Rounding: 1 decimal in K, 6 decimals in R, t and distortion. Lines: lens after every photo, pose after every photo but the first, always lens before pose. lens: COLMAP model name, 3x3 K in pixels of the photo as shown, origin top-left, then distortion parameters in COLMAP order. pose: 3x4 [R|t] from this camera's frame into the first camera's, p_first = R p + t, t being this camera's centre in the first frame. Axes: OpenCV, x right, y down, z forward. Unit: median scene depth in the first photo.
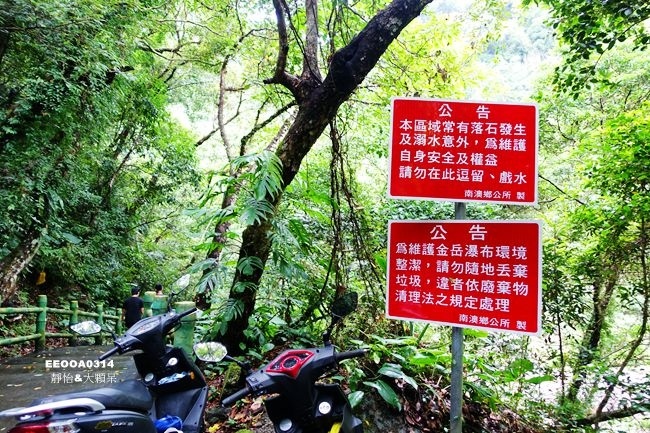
lens RADIAL K [[441.8, 0, 325.0], [0, 441.8, 216.5], [0, 0, 1]] dist [0.002252, 0.001331]
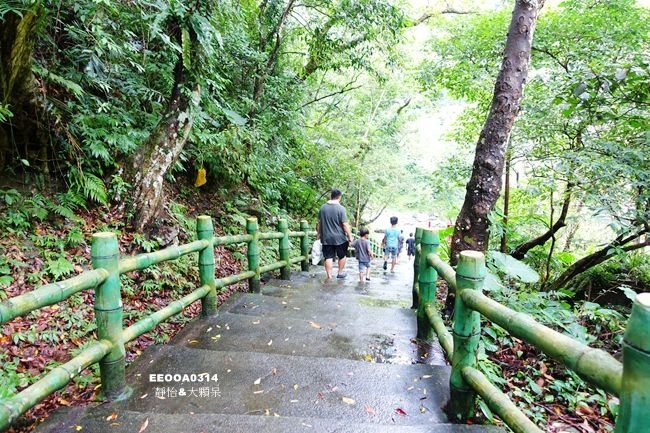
lens RADIAL K [[441.8, 0, 325.0], [0, 441.8, 216.5], [0, 0, 1]] dist [0.002252, 0.001331]
pose [[0.956353, 0.037226, -0.289832, -0.312098], [0.035149, 0.969996, 0.240565, 0.050402], [0.290091, -0.240253, 0.926351, 0.495129]]
